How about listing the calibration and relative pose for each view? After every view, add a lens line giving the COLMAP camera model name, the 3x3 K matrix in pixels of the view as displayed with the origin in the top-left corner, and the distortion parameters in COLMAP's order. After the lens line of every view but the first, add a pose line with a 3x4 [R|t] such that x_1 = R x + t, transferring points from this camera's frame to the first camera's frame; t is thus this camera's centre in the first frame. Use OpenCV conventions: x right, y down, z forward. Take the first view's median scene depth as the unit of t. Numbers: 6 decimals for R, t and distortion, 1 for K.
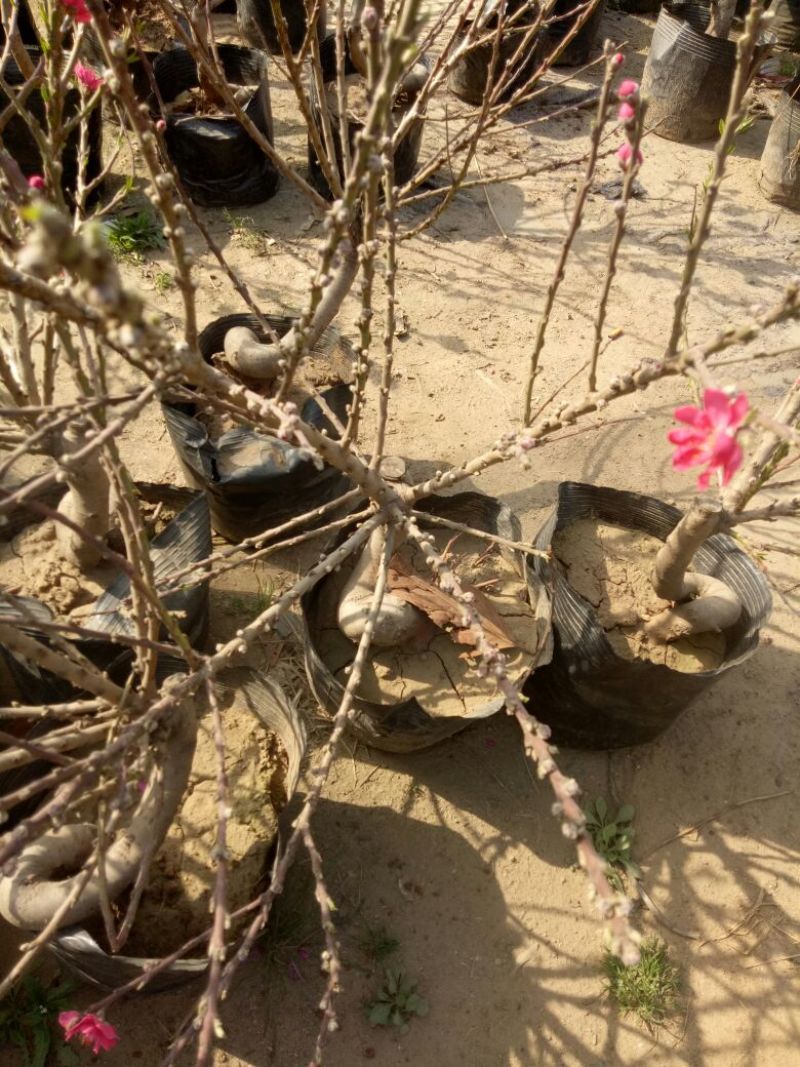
lens RADIAL K [[787.5, 0, 403.2], [0, 787.5, 562.2], [0, 0, 1]] dist [-0.004459, 0.001779]
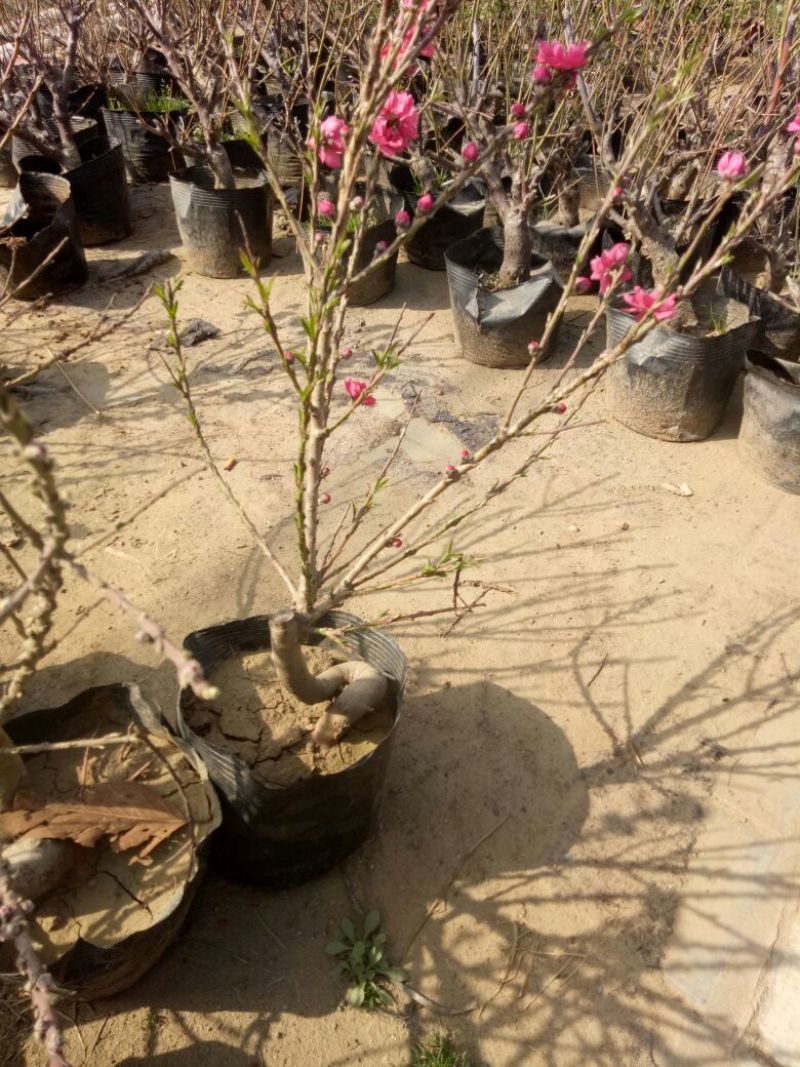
lens RADIAL K [[787.5, 0, 403.2], [0, 787.5, 562.2], [0, 0, 1]] dist [-0.004459, 0.001779]
pose [[0.866738, -0.383005, 0.319489, 0.175422], [0.426910, 0.900912, -0.078142, 0.009830], [-0.257903, 0.204122, 0.944362, -0.026198]]
